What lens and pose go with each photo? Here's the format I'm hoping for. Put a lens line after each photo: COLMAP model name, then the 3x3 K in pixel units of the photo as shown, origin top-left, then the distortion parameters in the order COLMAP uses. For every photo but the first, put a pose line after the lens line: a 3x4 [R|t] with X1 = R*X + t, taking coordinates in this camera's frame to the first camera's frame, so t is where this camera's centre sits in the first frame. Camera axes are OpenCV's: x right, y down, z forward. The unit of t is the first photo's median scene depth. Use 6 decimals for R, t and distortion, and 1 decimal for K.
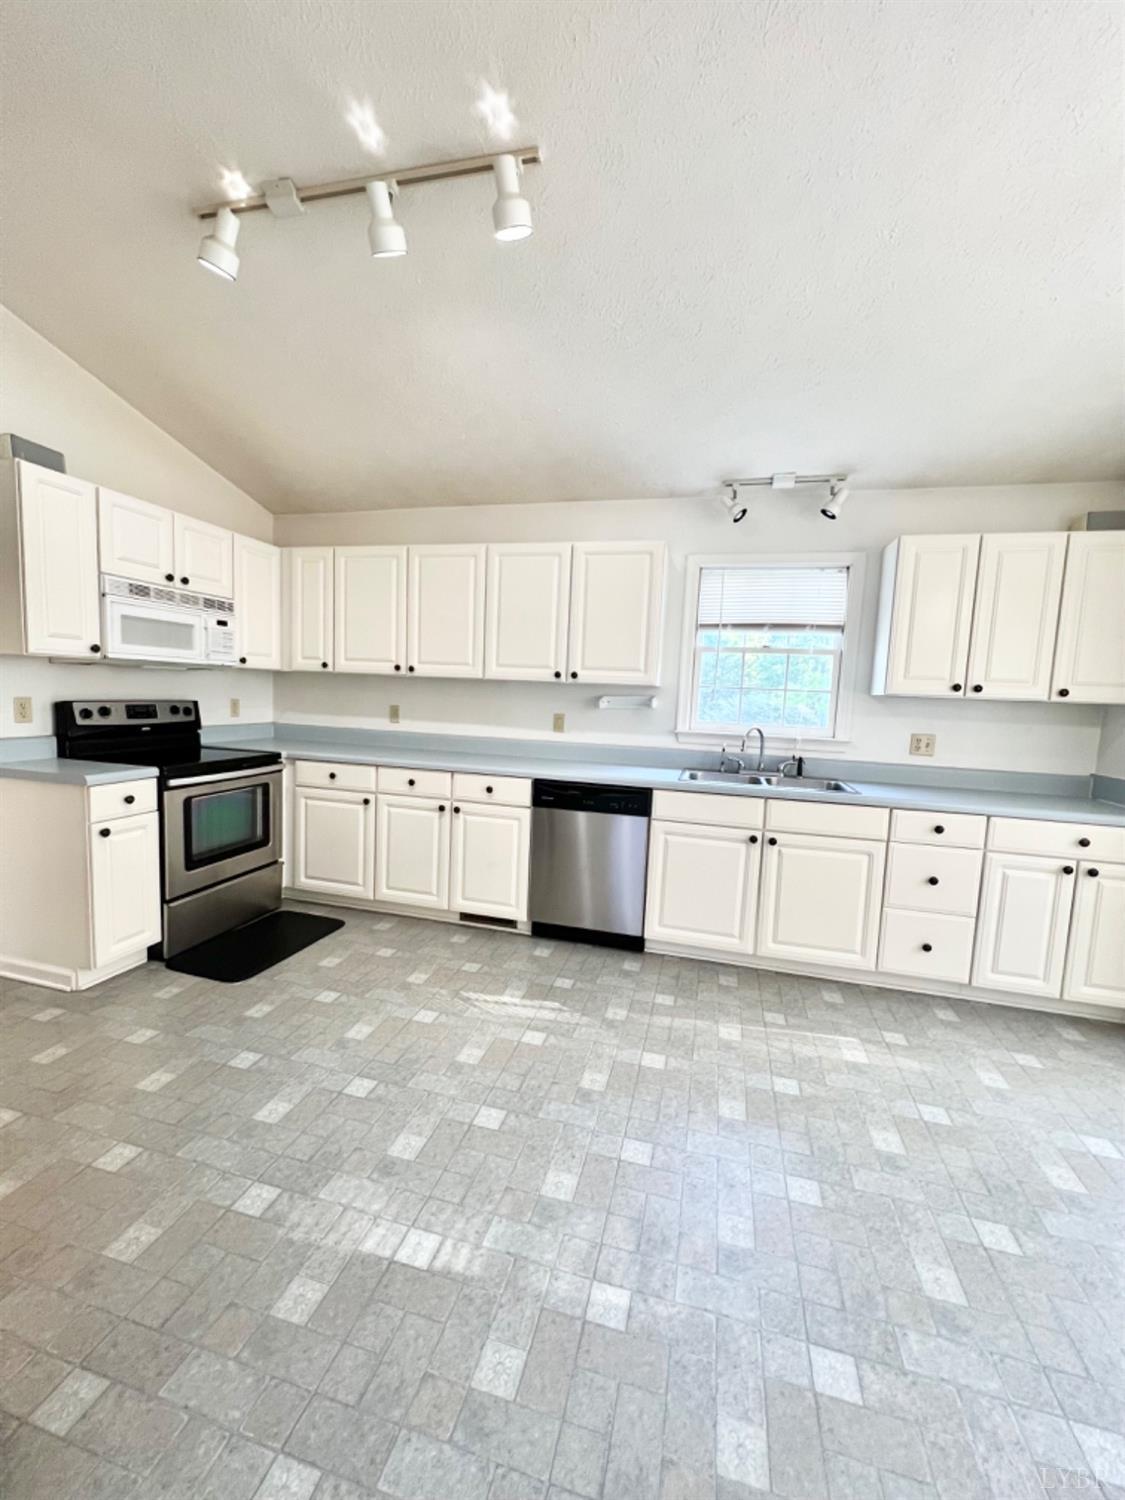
lens RADIAL K [[597.6, 0, 562.5], [0, 597.6, 750.0], [0, 0, 1]] dist [0.000763, 0.000212]
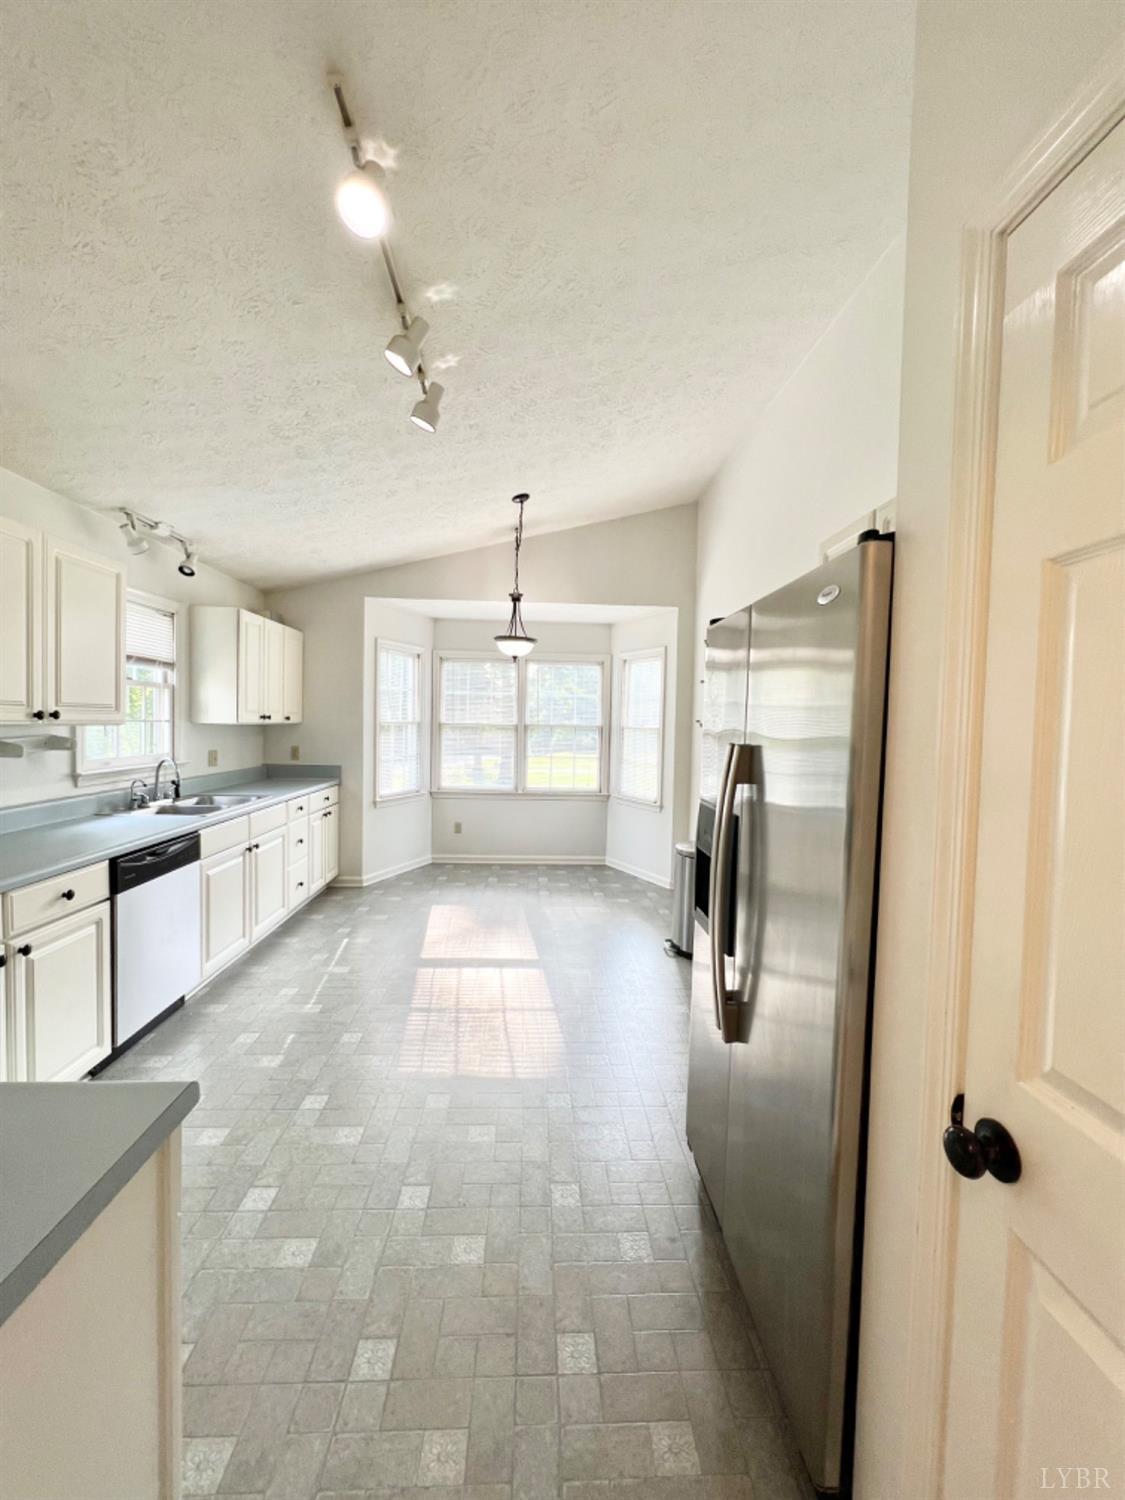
lens RADIAL K [[597.3, 0, 562.5], [0, 597.3, 750.0], [0, 0, 1]] dist [-0.003492, 0.000407]
pose [[-0.300945, -0.093952, 0.949002, -0.942719], [0.051069, 0.992119, 0.114416, -0.146966], [-0.952273, 0.082897, -0.293776, 0.694153]]
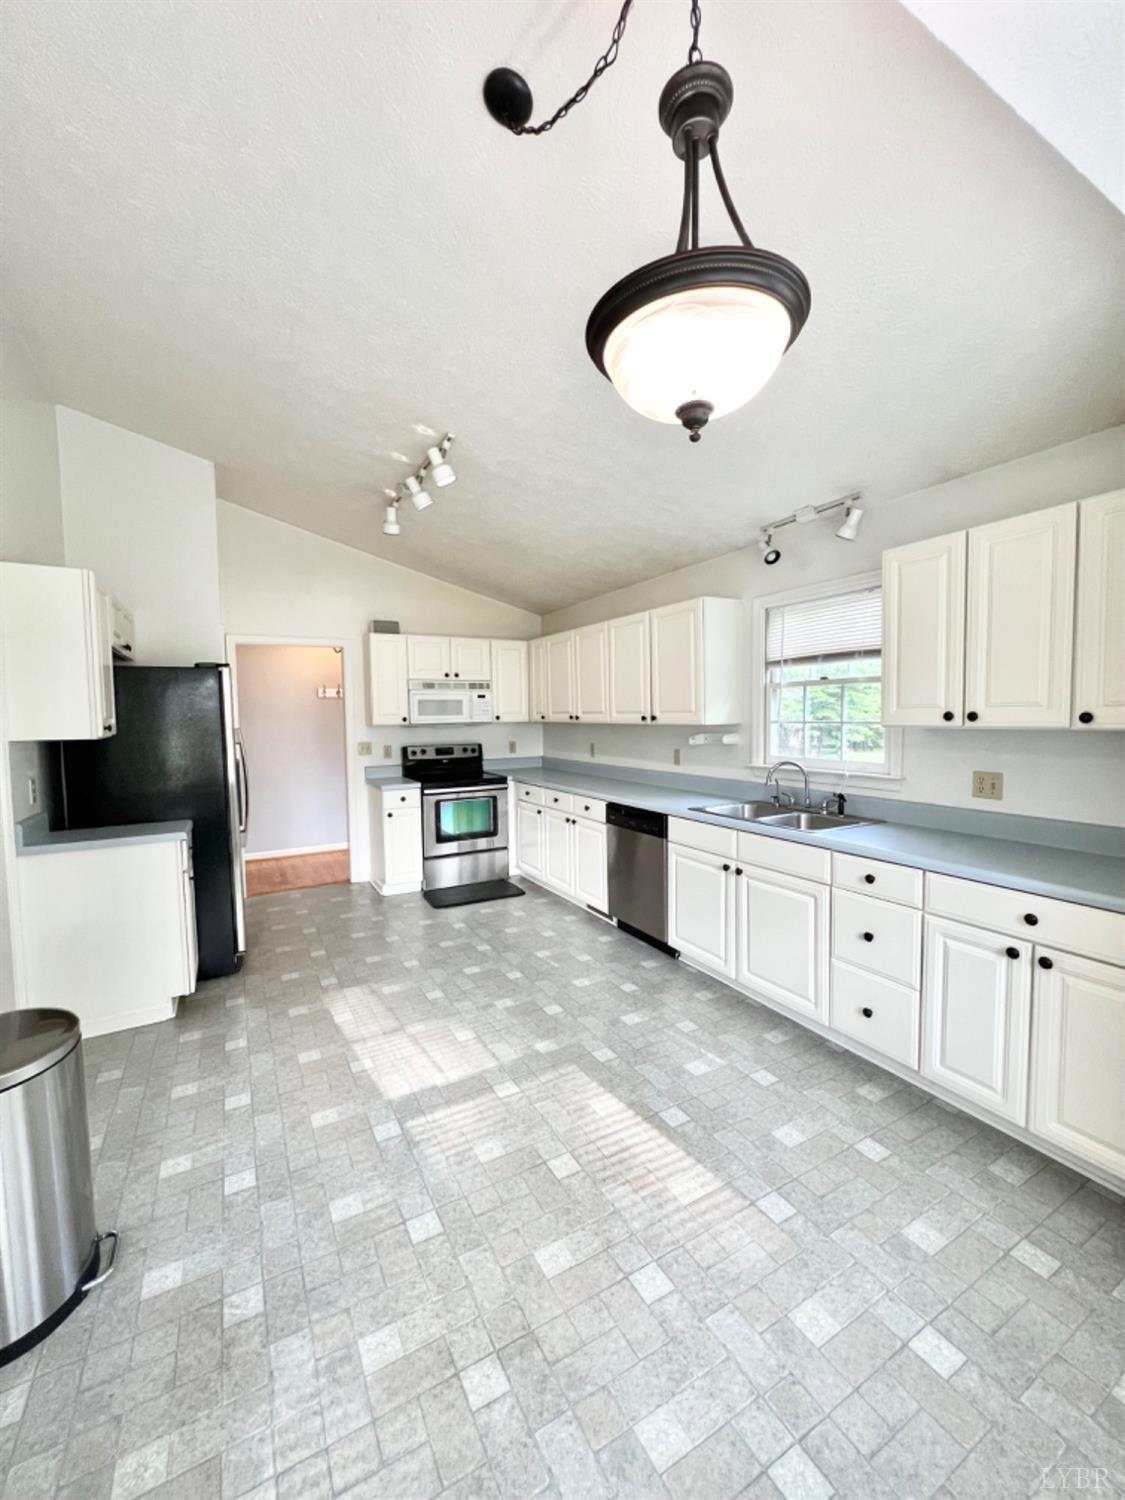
lens RADIAL K [[597.3, 0, 562.5], [0, 597.3, 750.0], [0, 0, 1]] dist [-0.003492, 0.000407]
pose [[0.694004, -0.009071, -0.719914, 0.836602], [-0.025508, 0.998983, -0.037178, -0.012445], [0.719519, 0.044166, 0.693067, 0.039910]]
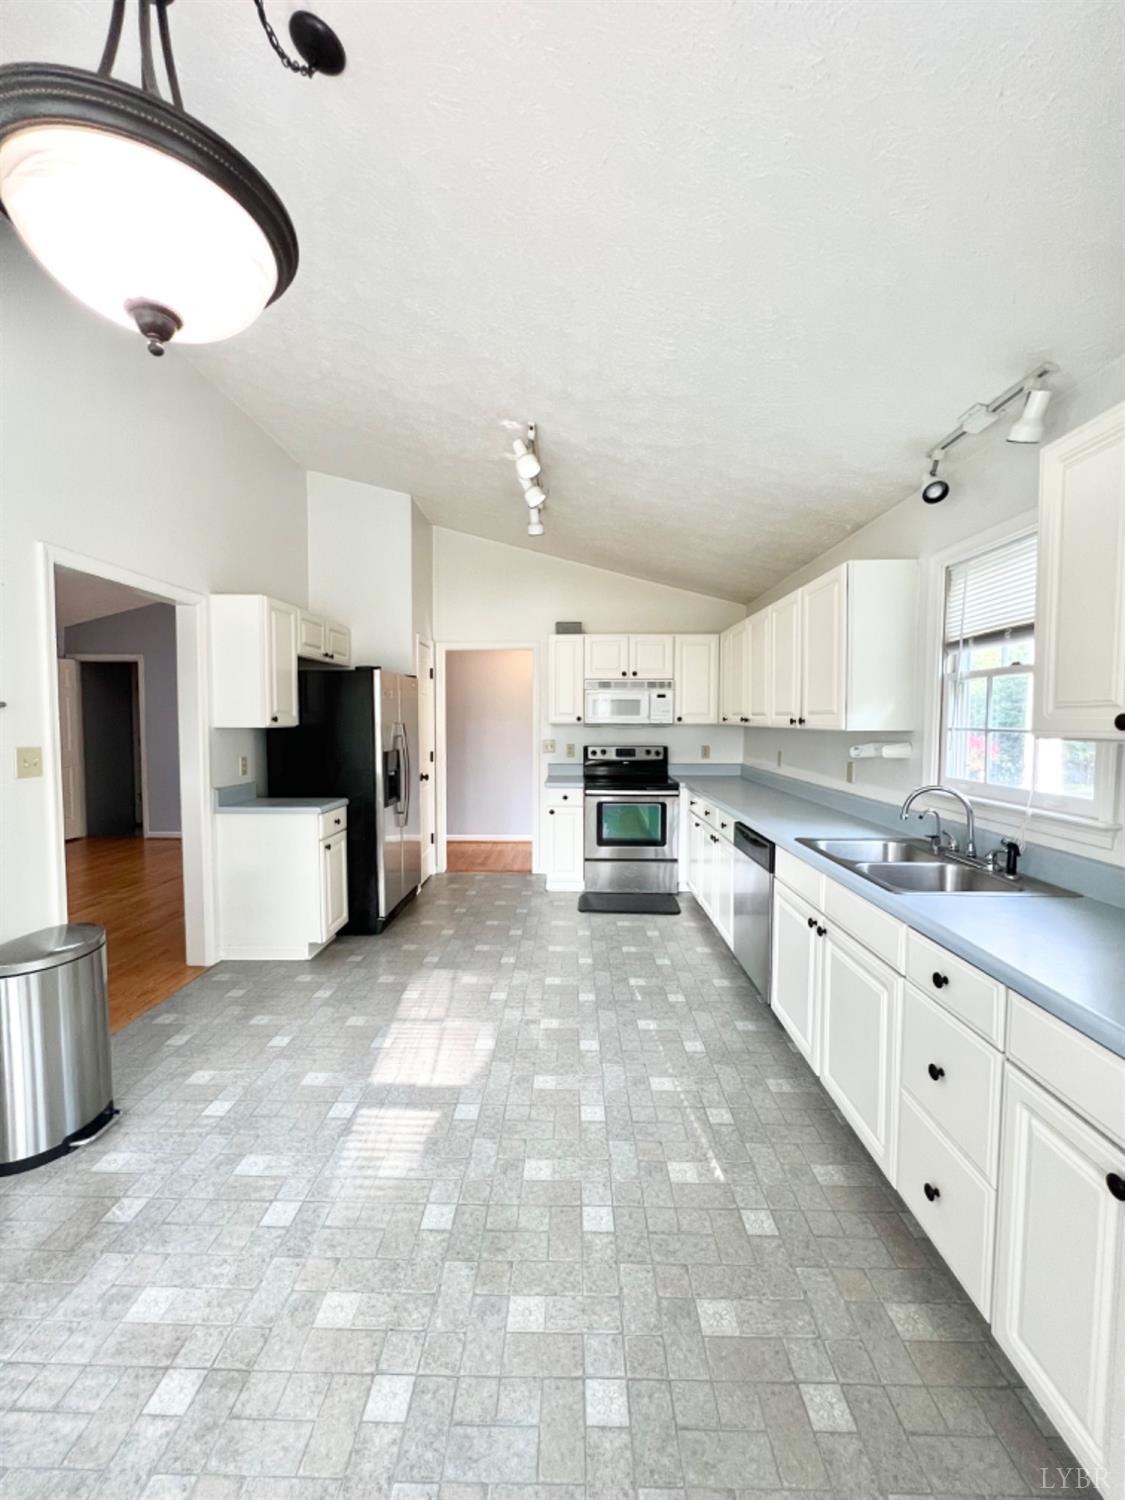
lens RADIAL K [[597.3, 0, 562.5], [0, 597.3, 750.0], [0, 0, 1]] dist [-0.003492, 0.000407]
pose [[0.235495, 0.009062, -0.971833, 0.950428], [-0.086279, 0.996203, -0.011618, -0.038212], [0.968038, 0.086584, 0.235383, 0.449862]]
